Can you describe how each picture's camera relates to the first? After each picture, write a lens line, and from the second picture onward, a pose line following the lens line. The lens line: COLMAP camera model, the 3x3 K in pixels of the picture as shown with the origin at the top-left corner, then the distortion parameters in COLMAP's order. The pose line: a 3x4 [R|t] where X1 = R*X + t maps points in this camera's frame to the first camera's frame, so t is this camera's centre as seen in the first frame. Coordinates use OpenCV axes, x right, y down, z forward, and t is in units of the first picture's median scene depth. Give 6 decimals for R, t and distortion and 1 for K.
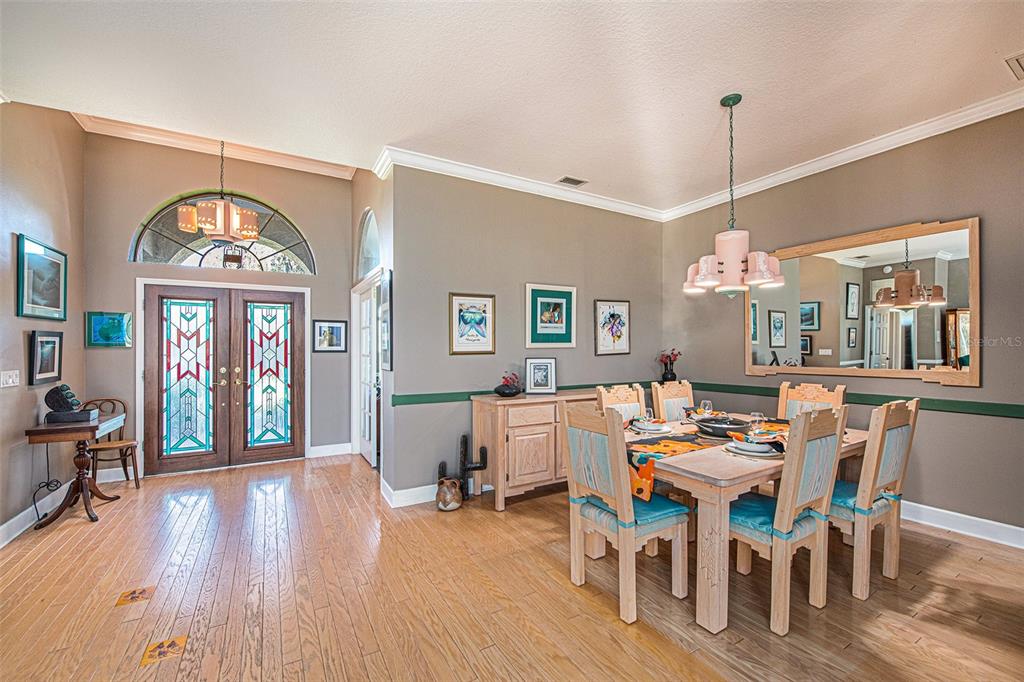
lens RADIAL K [[417.0, 0, 514.5], [0, 417.0, 349.7], [0, 0, 1]] dist [-0.015423, -0.001157]
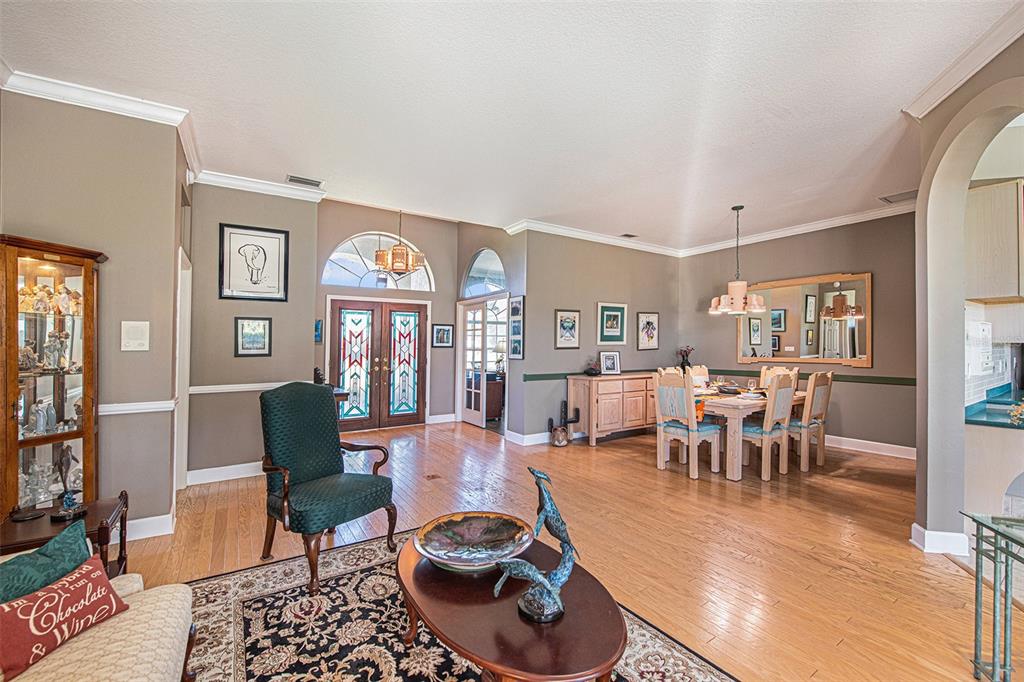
lens RADIAL K [[417.0, 0, 511.9], [0, 417.0, 344.9], [0, 0, 1]] dist [-0.015423, -0.001157]
pose [[0.998707, 0.003885, 0.050678, -0.343008], [-0.003807, 0.999991, -0.001648, -0.000749], [-0.050684, 0.001453, 0.998714, -0.471632]]
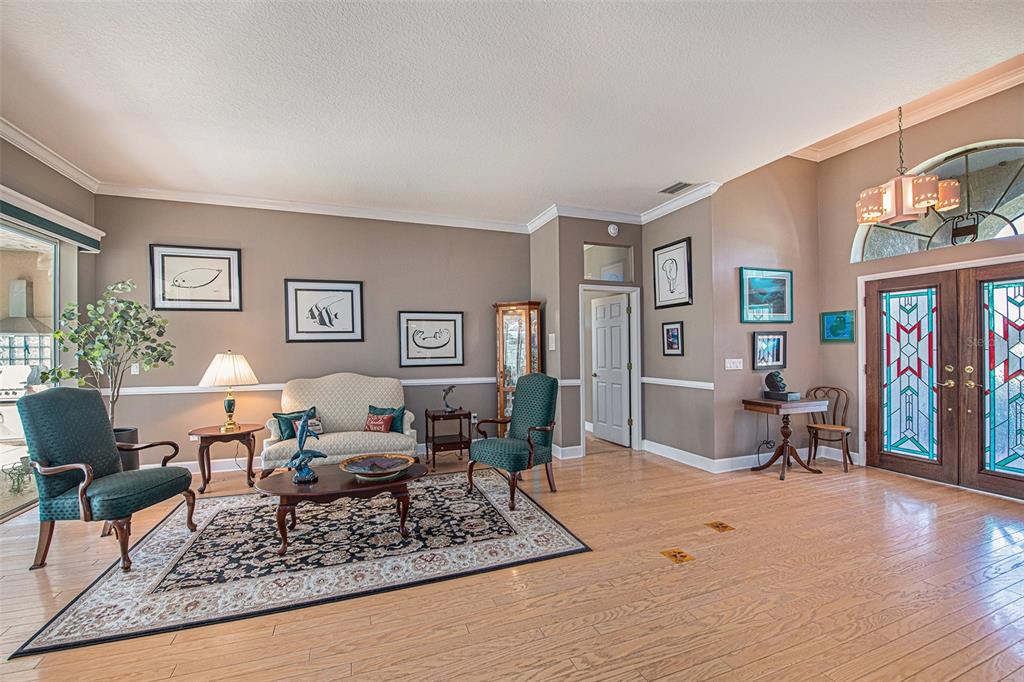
lens RADIAL K [[417.0, 0, 503.1], [0, 417.0, 348.6], [0, 0, 1]] dist [-0.015423, -0.001157]
pose [[-0.172644, 0.007703, -0.984954, 0.285822], [0.007737, 0.999949, 0.006464, -0.003129], [0.984954, -0.006505, -0.172695, 0.274469]]
